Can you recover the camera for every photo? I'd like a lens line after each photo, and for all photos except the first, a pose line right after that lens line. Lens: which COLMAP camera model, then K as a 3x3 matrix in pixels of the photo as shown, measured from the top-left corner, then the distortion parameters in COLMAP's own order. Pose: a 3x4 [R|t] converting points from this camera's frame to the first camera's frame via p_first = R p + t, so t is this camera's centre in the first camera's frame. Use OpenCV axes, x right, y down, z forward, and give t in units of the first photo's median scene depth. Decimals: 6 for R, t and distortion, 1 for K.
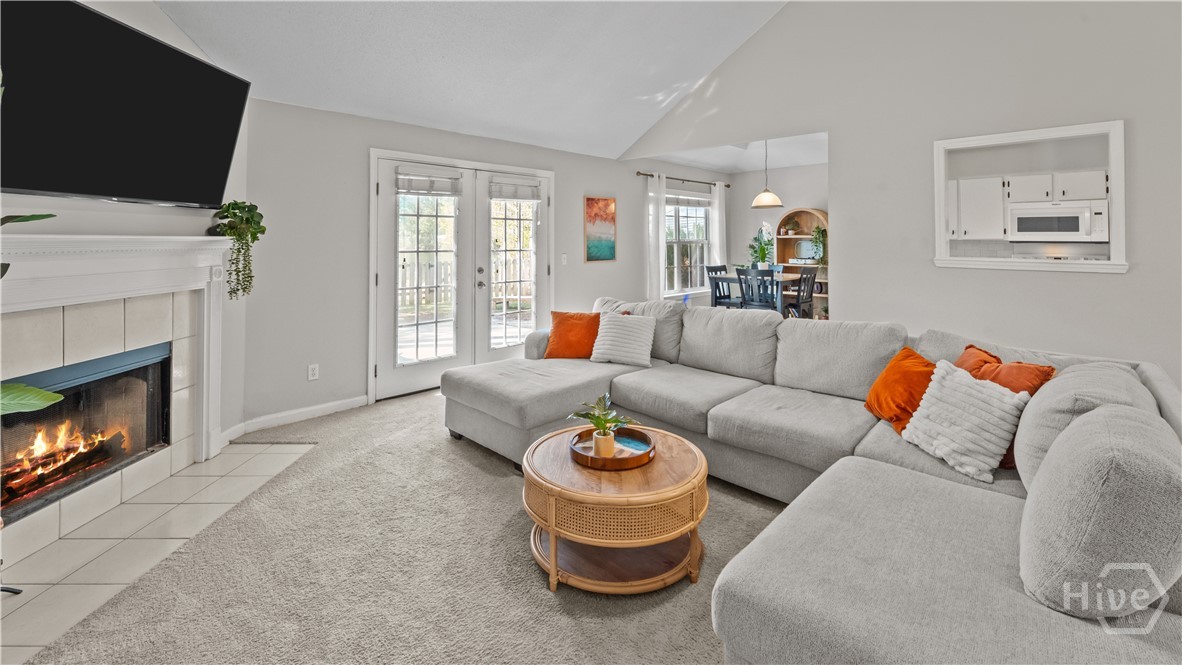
lens RADIAL K [[488.0, 0, 581.8], [0, 488.0, 341.1], [0, 0, 1]] dist [-0.000292, -0.000227]
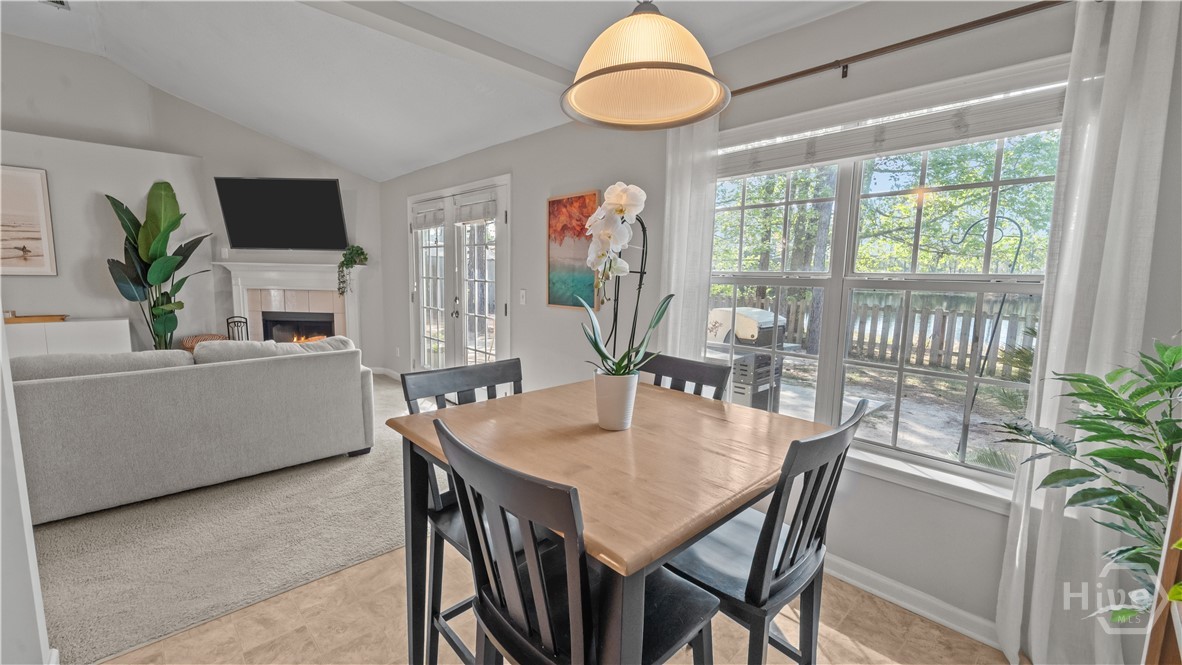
lens RADIAL K [[488.0, 0, 581.8], [0, 488.0, 341.1], [0, 0, 1]] dist [-0.000292, -0.000227]
pose [[-0.021278, 0.125301, -0.991891, 1.030774], [-0.243773, 0.961521, 0.126694, -0.341960], [0.969599, 0.244492, 0.010086, 1.730353]]
